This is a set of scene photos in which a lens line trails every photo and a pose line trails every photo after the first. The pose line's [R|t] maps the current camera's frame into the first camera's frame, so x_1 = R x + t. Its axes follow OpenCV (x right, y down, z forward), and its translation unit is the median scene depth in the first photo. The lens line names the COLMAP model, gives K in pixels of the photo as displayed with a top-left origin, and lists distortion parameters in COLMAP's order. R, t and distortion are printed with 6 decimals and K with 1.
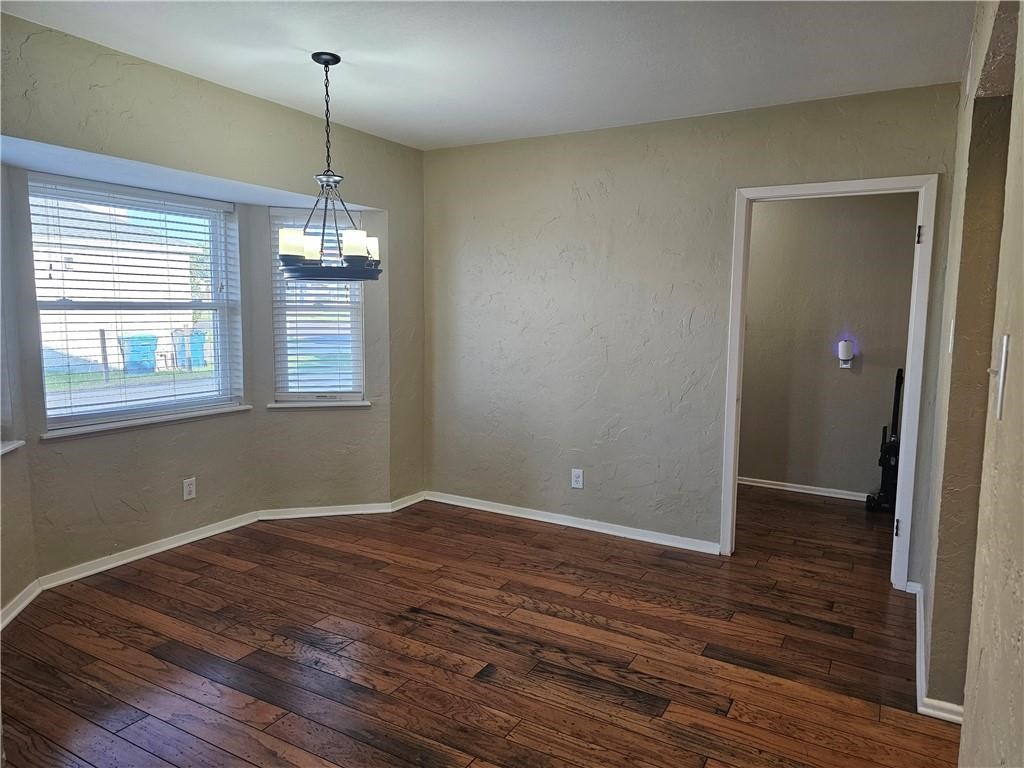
lens RADIAL K [[686.2, 0, 511.1], [0, 686.2, 382.5], [0, 0, 1]] dist [0.066250, -0.055722]
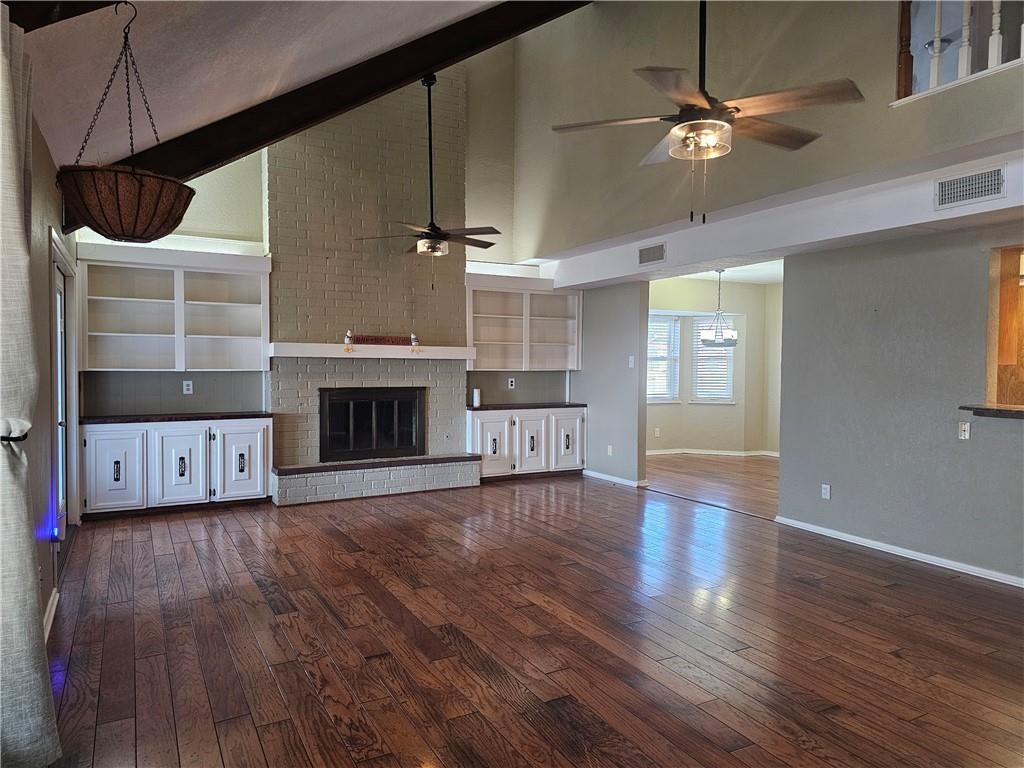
lens RADIAL K [[686.2, 0, 516.1], [0, 686.2, 389.1], [0, 0, 1]] dist [0.066250, -0.055722]
pose [[0.857407, 0.014798, -0.514427, 0.419629], [-0.055127, 0.996476, -0.063218, 0.212409], [0.511679, 0.082563, 0.855201, -1.580063]]
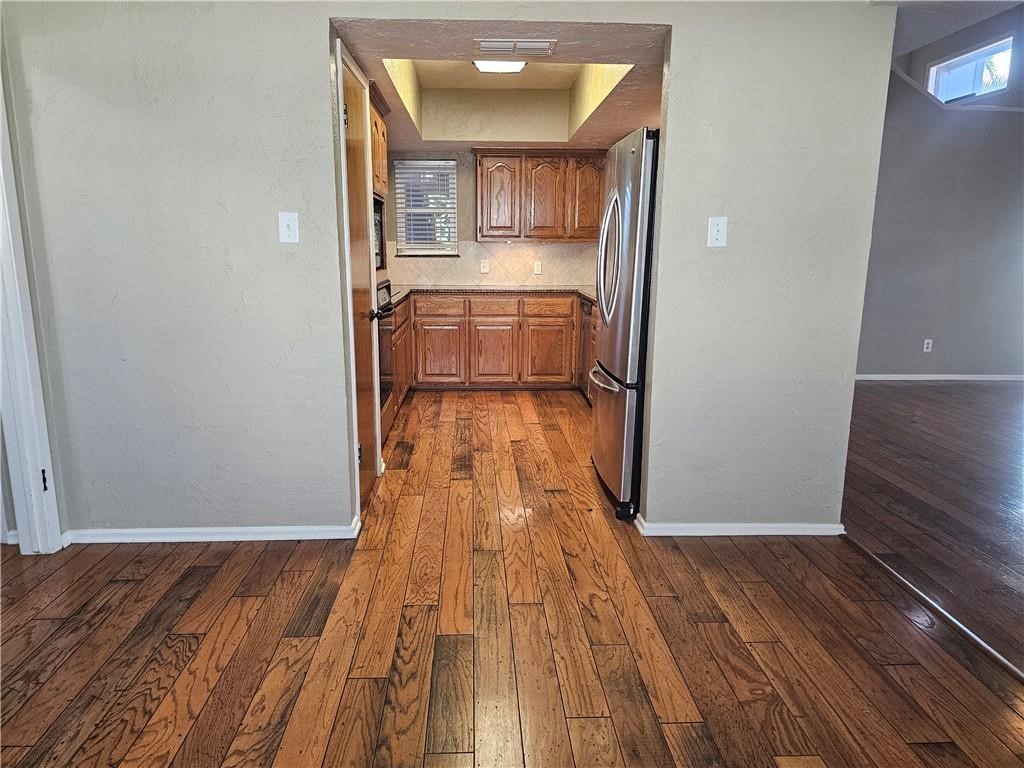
lens RADIAL K [[686.2, 0, 506.3], [0, 686.2, 381.6], [0, 0, 1]] dist [0.066250, -0.055722]
pose [[-0.533415, -0.188324, 0.824622, -0.369535], [0.079450, 0.959434, 0.270505, -0.073352], [-0.842114, 0.209808, -0.496815, 0.956184]]
